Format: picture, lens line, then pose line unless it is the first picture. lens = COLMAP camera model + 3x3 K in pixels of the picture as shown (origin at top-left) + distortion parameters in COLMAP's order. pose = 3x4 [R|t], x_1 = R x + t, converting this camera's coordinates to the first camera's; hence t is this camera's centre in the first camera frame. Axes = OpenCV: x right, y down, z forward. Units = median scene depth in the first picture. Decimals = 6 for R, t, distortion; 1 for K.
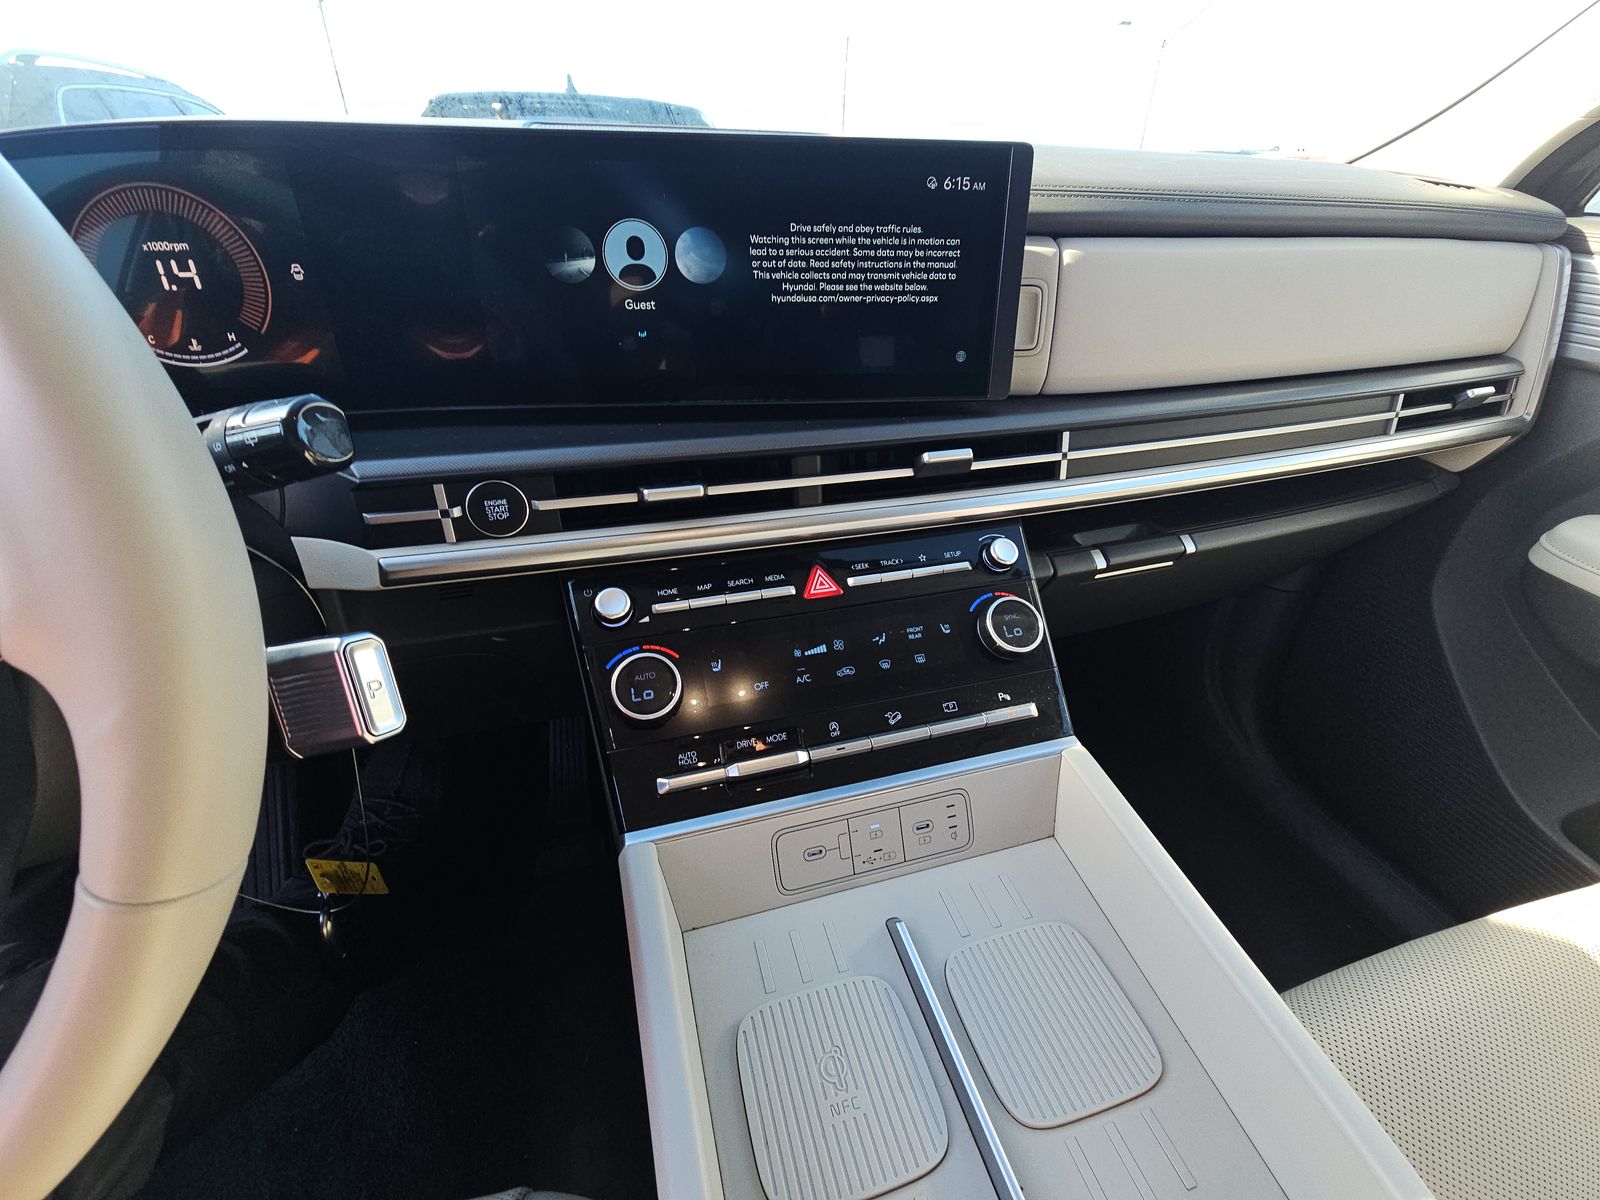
lens RADIAL K [[641.9, 0, 800.0], [0, 641.9, 600.0], [0, 0, 1]] dist [0.025941, -0.019456]
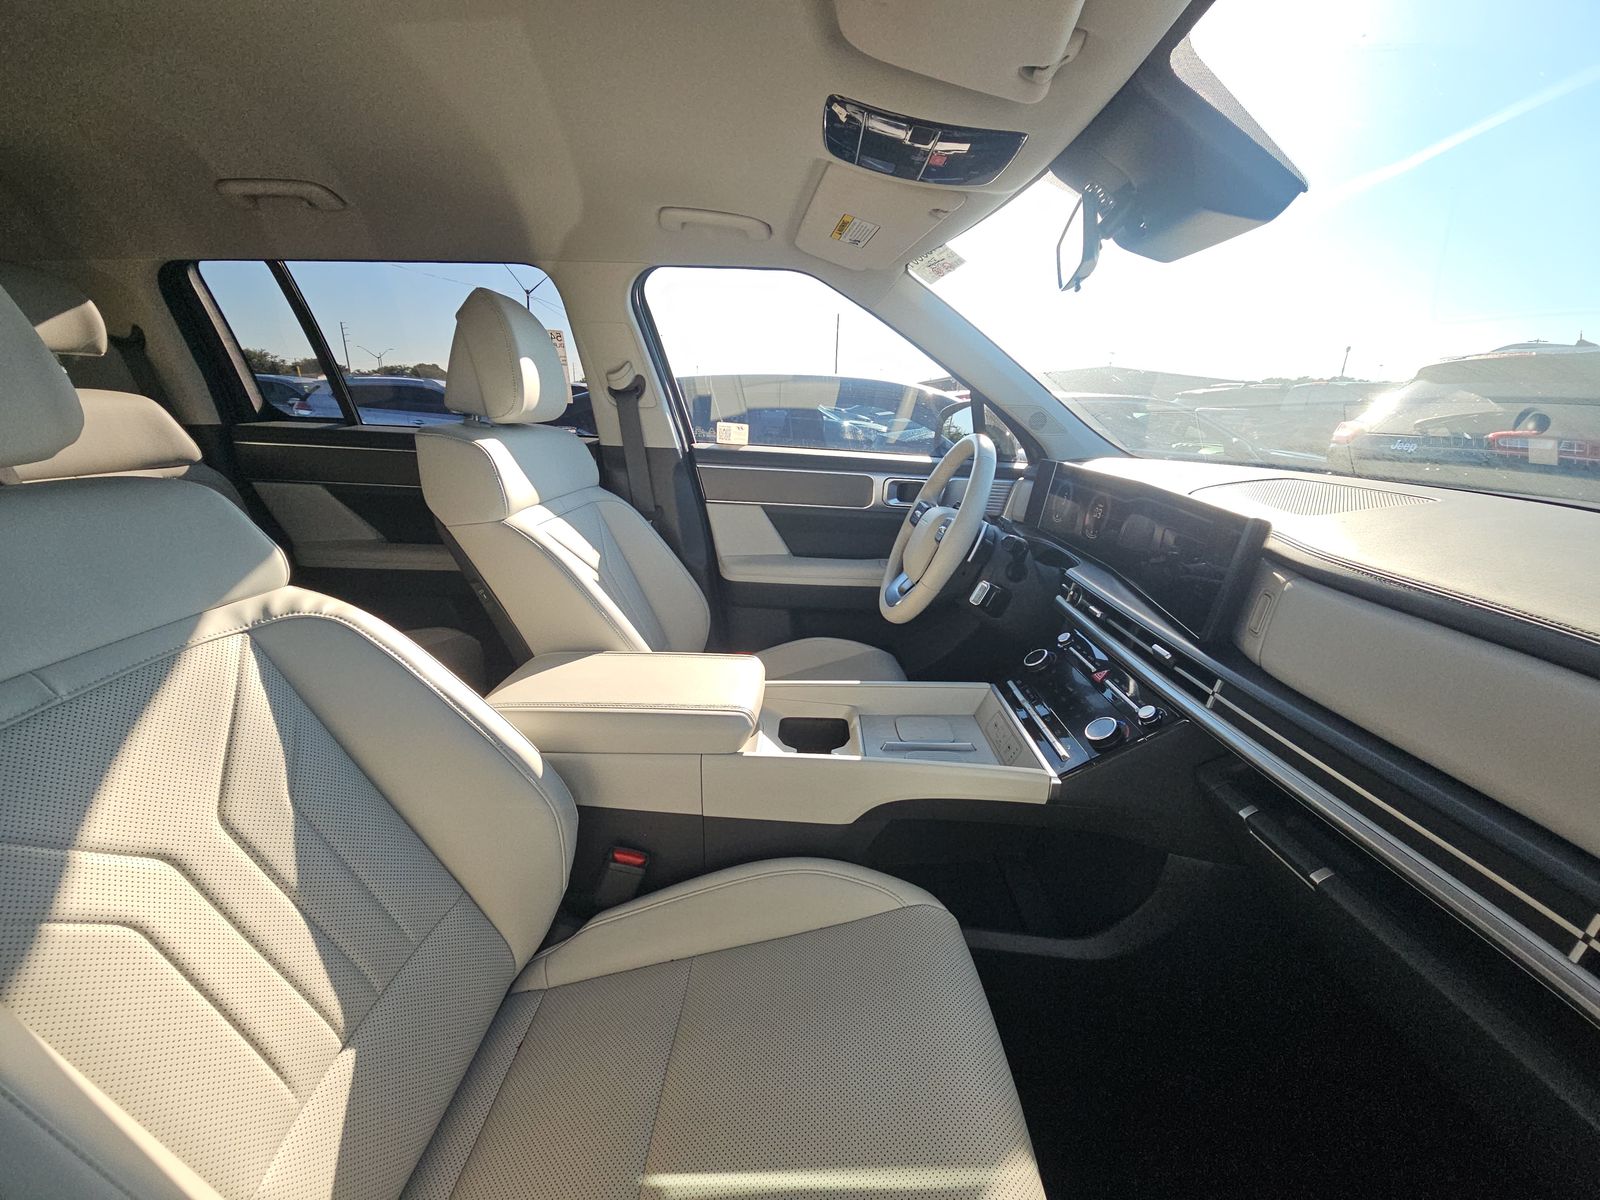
lens RADIAL K [[641.9, 0, 800.0], [0, 641.9, 600.0], [0, 0, 1]] dist [0.025941, -0.019456]
pose [[-0.256557, 0.273231, -0.927105, 2.163230], [-0.543978, 0.752047, 0.372173, -0.454976], [0.798915, 0.599809, -0.044311, 0.148043]]
